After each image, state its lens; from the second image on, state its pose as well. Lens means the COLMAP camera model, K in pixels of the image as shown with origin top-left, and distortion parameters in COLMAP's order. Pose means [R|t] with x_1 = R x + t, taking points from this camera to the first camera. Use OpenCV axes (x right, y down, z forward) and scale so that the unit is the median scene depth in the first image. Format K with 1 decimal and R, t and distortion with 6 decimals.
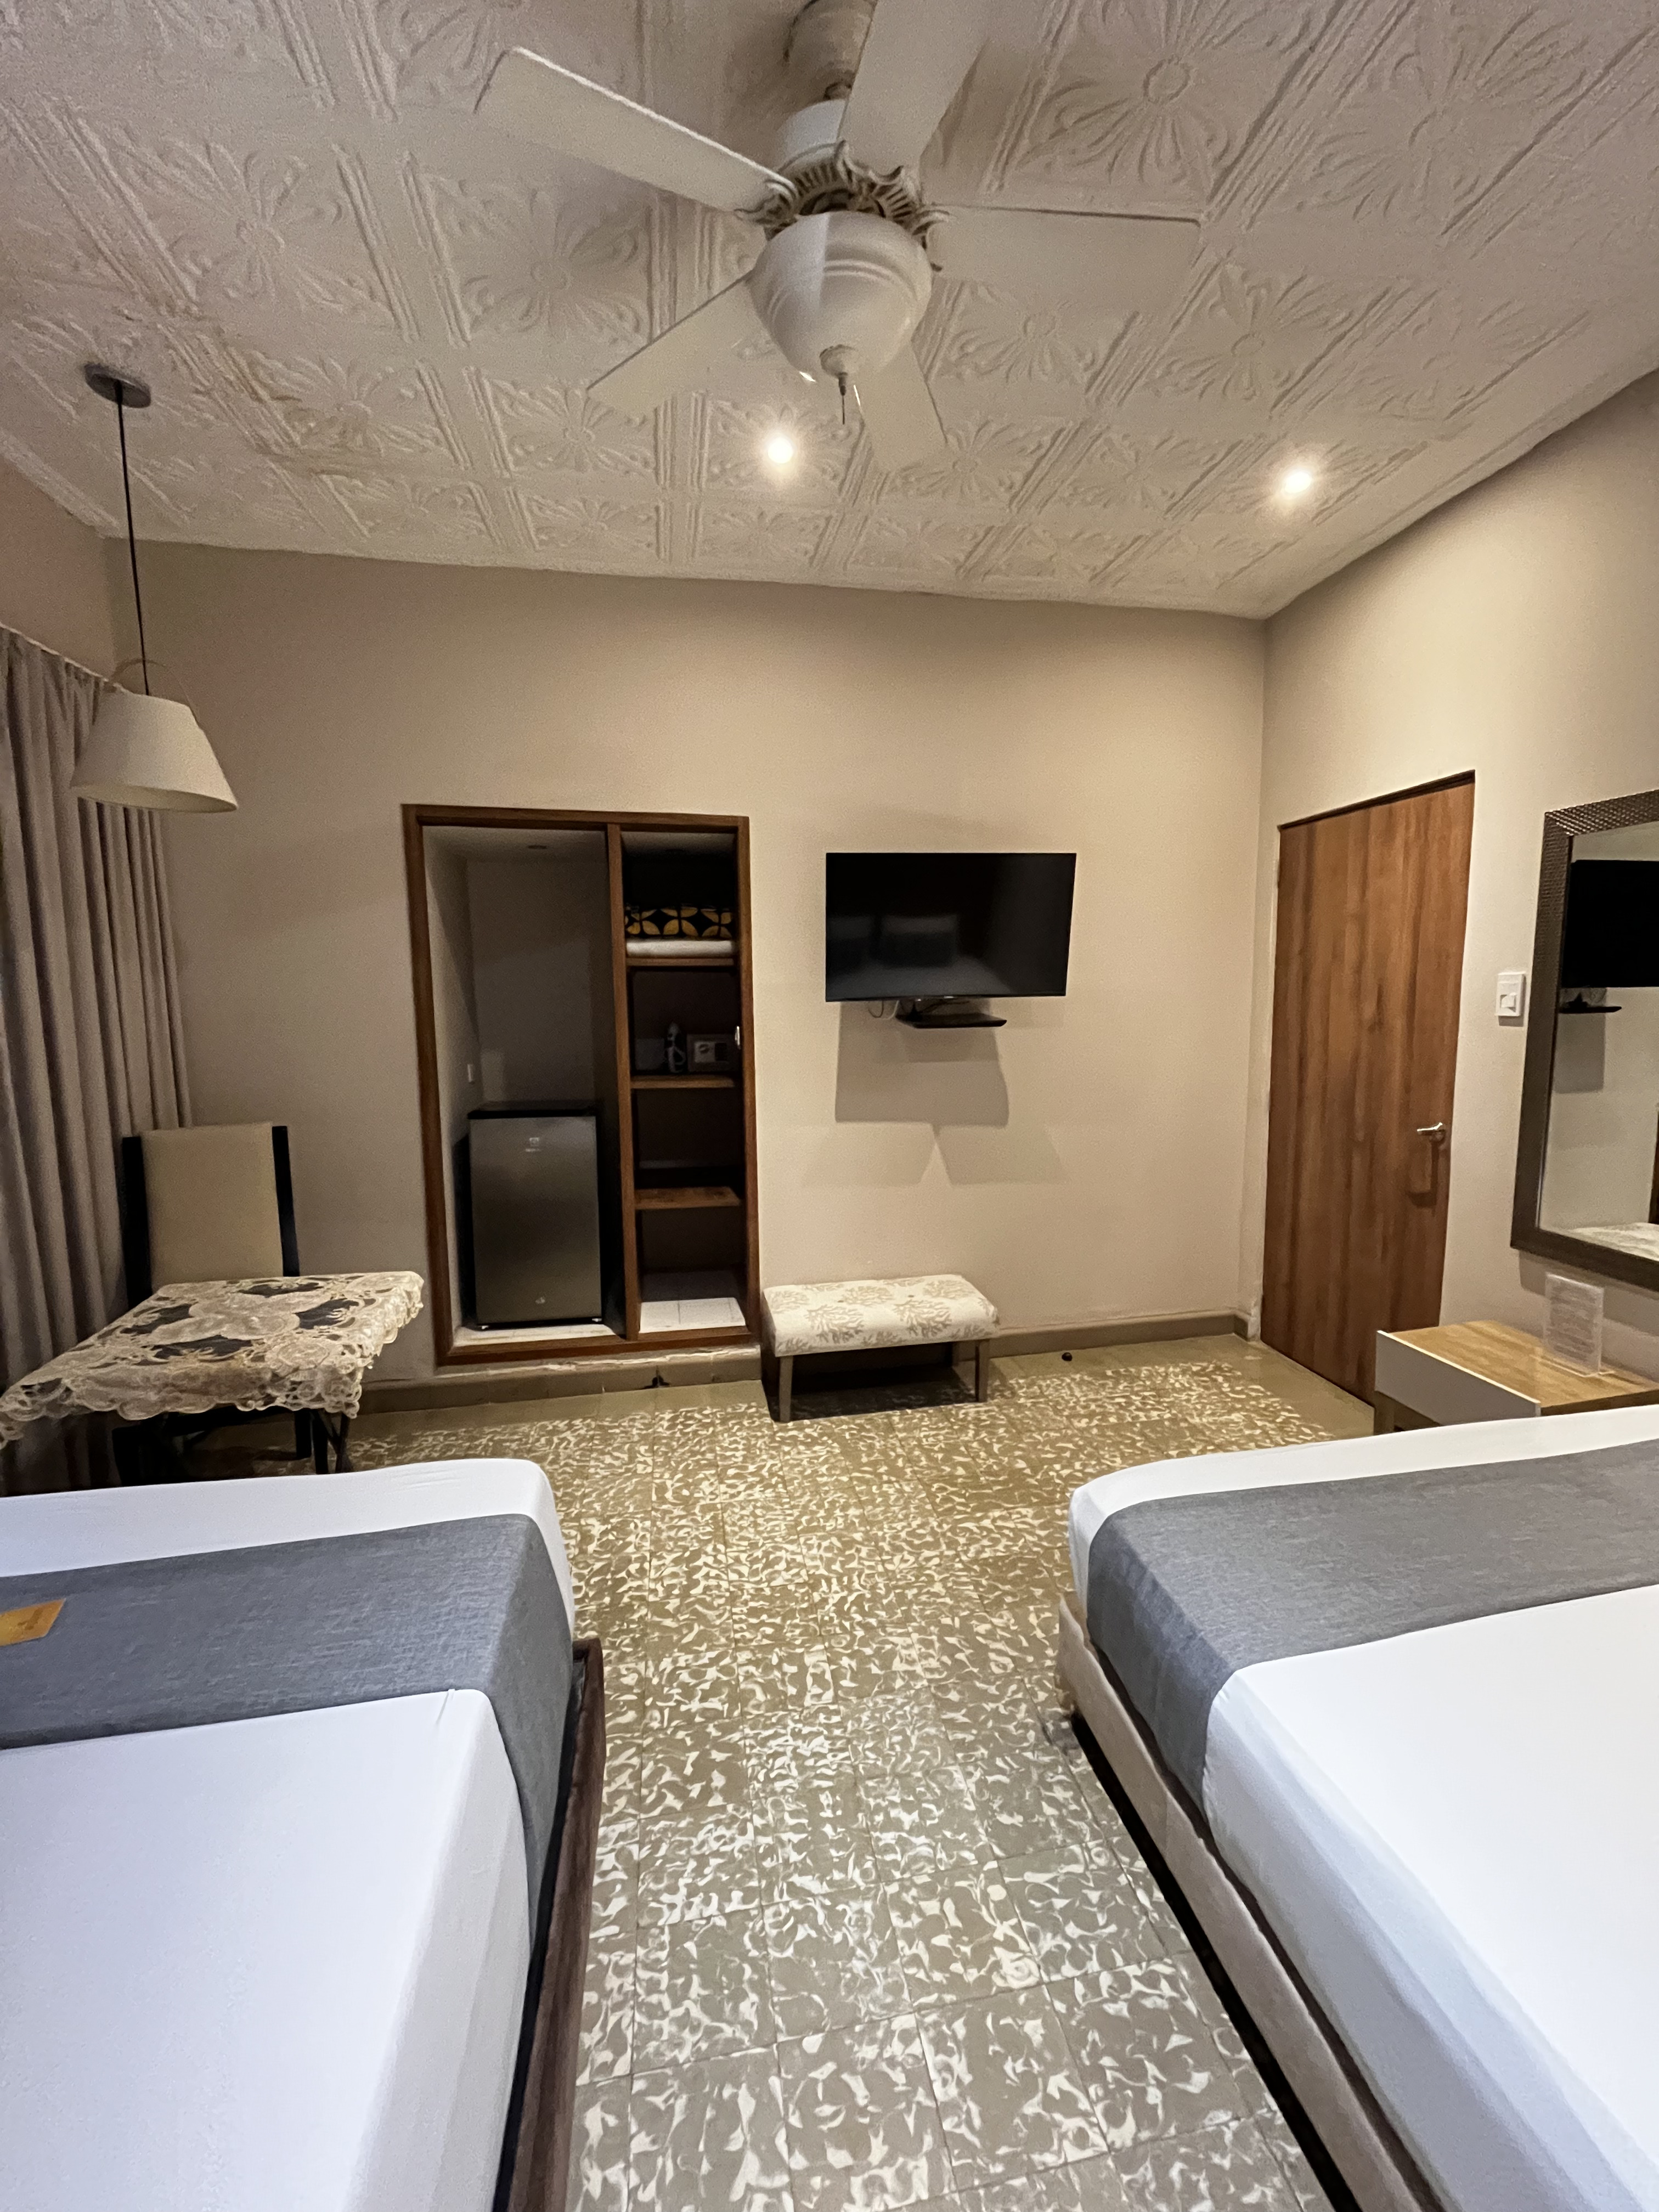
lens RADIAL K [[891.2, 0, 826.1], [0, 891.2, 1099.3], [0, 0, 1]] dist [-0.002335, -0.000212]
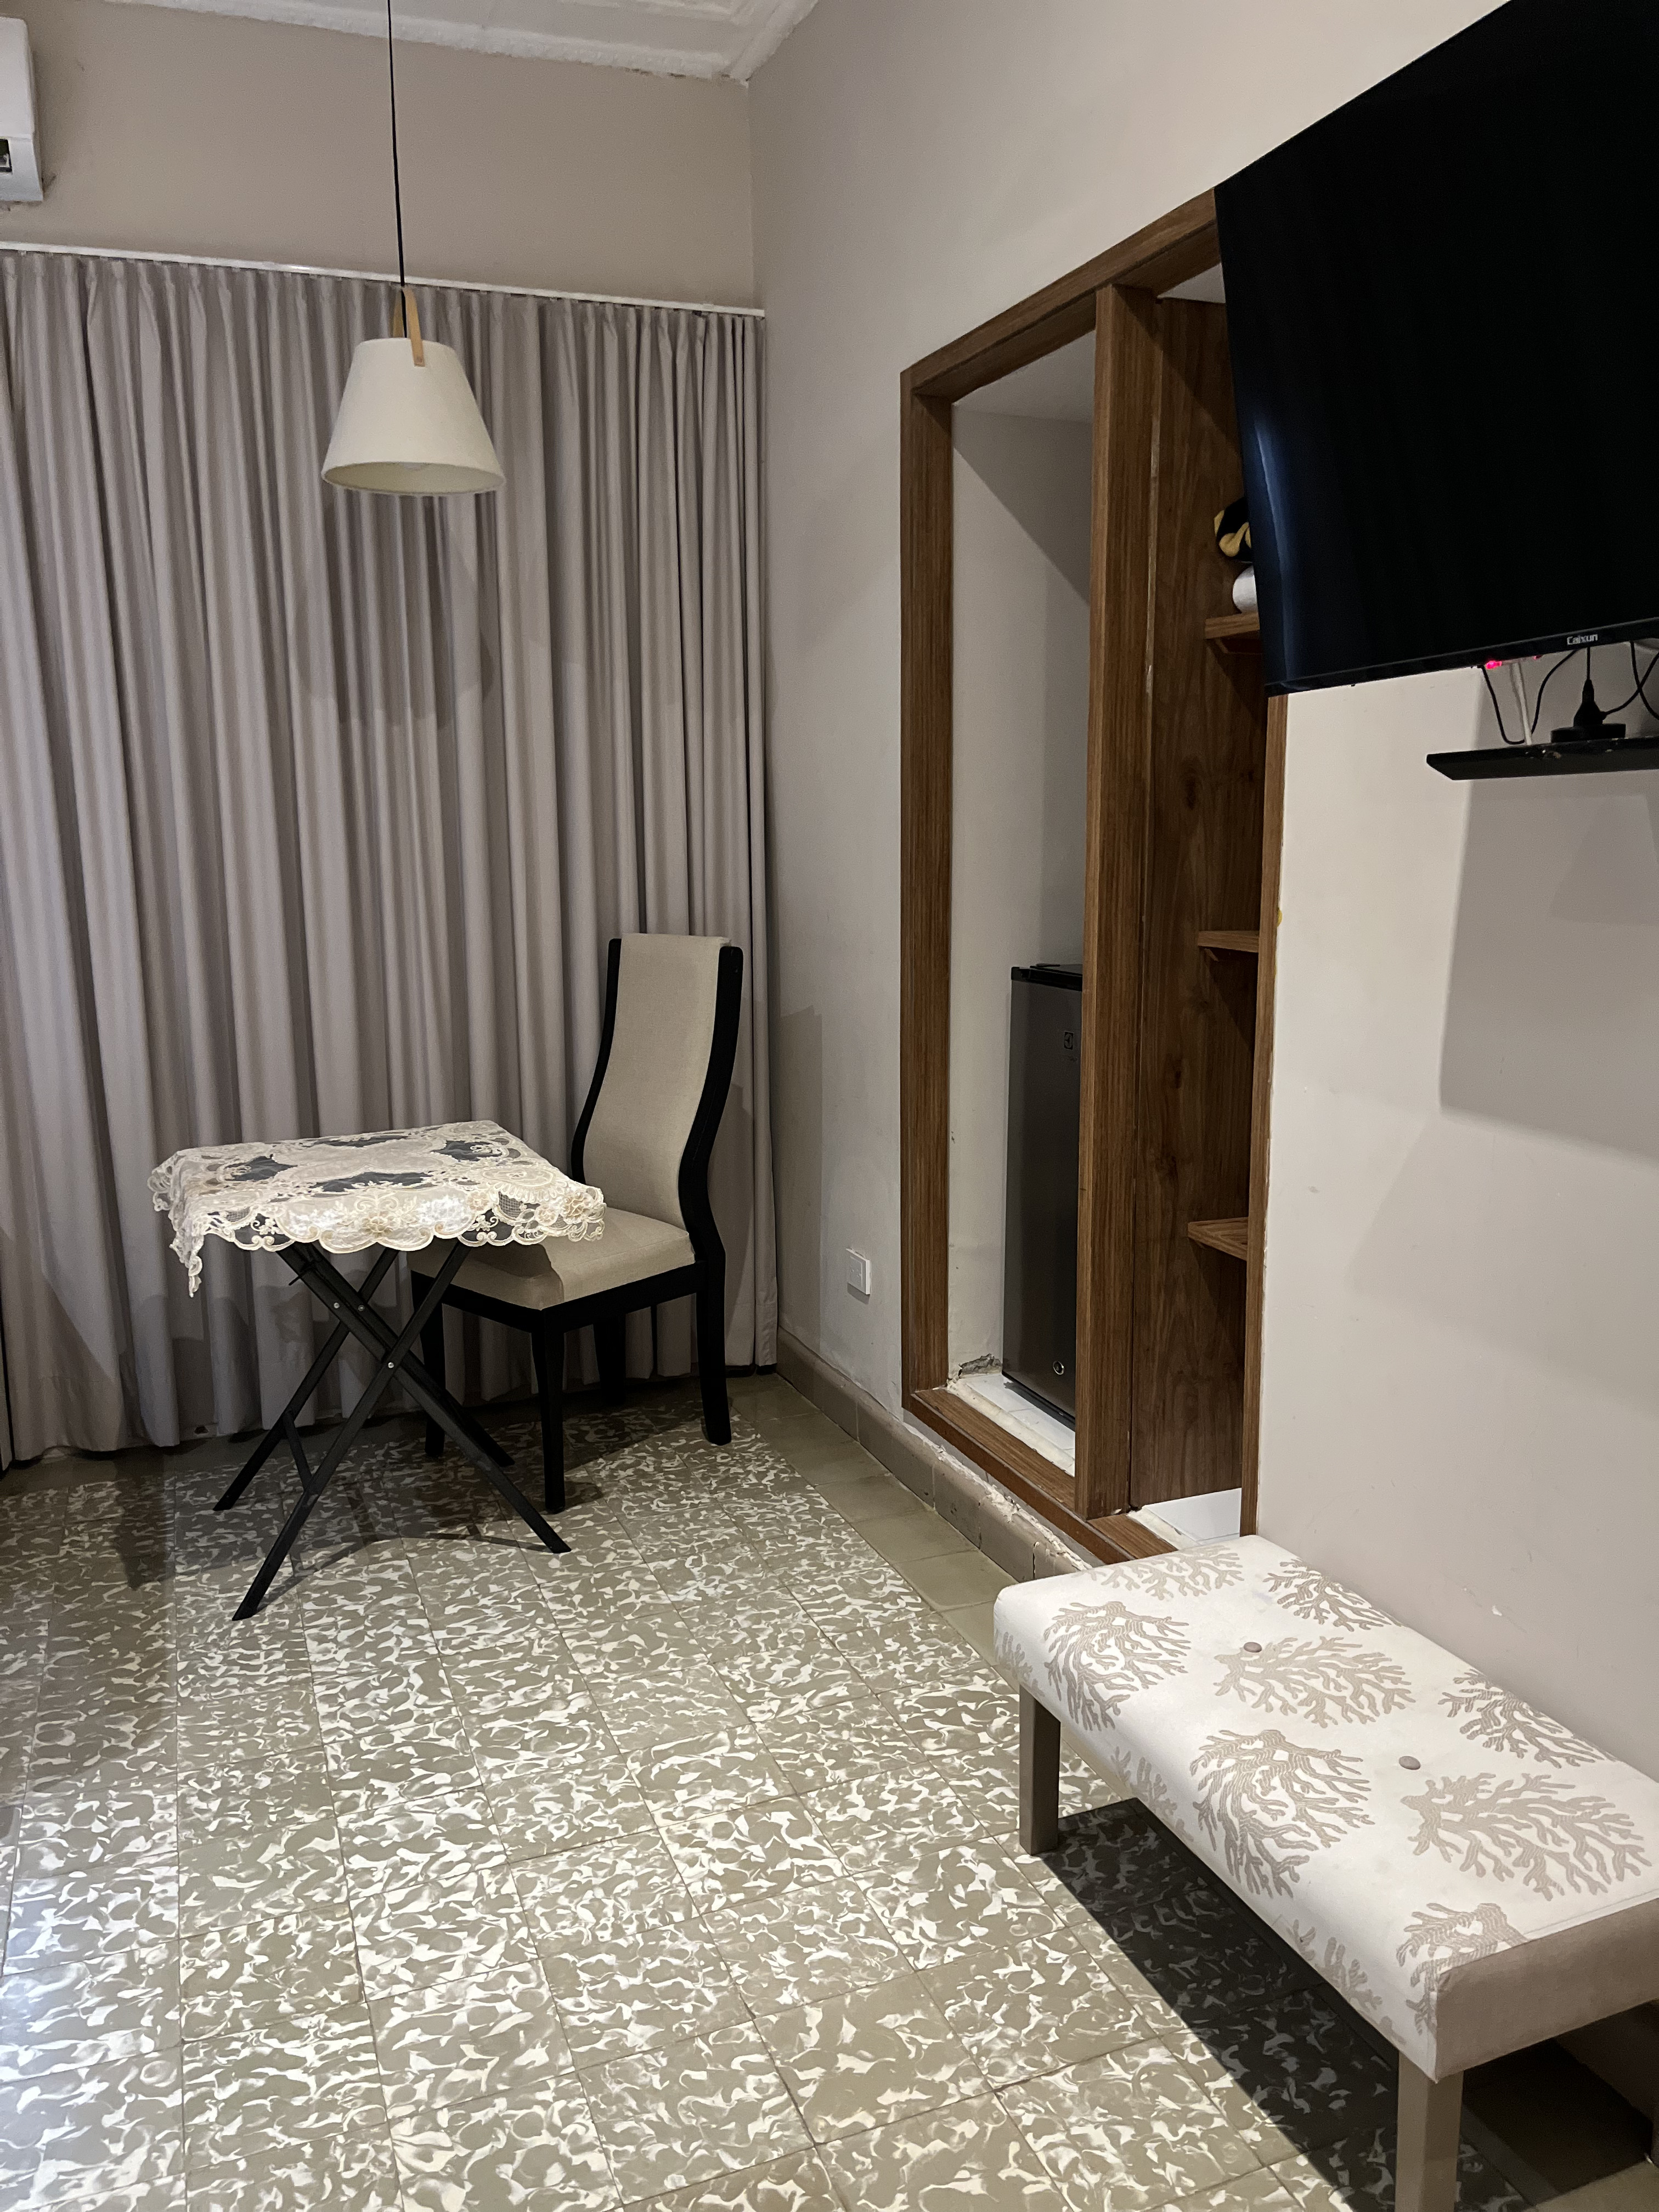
lens RADIAL K [[1671.2, 0, 832.2], [0, 1671.2, 1115.6], [0, 0, 1]] dist [0.088862, -0.122106]
pose [[0.197578, 0.172436, -0.965002, 1.042950], [-0.105194, 0.982453, 0.154016, -0.078371], [0.974627, 0.071083, 0.212251, 1.354205]]
